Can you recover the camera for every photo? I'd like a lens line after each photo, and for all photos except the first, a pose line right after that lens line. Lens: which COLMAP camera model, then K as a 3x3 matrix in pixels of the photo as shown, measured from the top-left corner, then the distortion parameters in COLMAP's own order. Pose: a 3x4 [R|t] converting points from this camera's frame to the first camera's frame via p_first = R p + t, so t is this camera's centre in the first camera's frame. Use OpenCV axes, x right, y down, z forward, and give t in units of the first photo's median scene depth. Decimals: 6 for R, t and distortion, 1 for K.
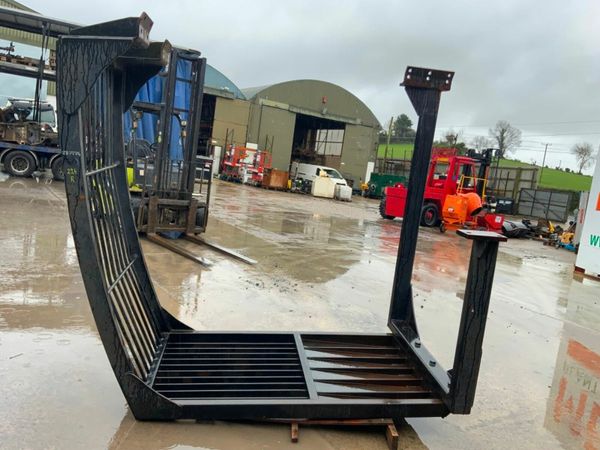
lens RADIAL K [[499.0, 0, 300.3], [0, 499.0, 224.1], [0, 0, 1]] dist [0.074032, -0.124311]
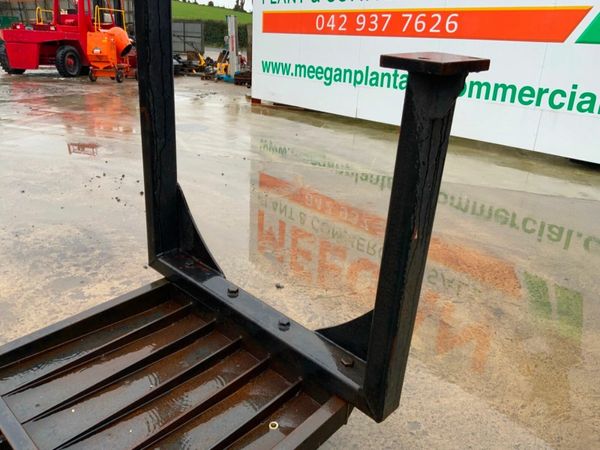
lens RADIAL K [[499.0, 0, 300.6], [0, 499.0, 224.5], [0, 0, 1]] dist [0.074032, -0.124311]
pose [[0.764103, -0.307287, 0.567205, 0.000482], [0.124776, 0.933056, 0.337399, -0.001093], [-0.632912, -0.187034, 0.751292, 0.120046]]
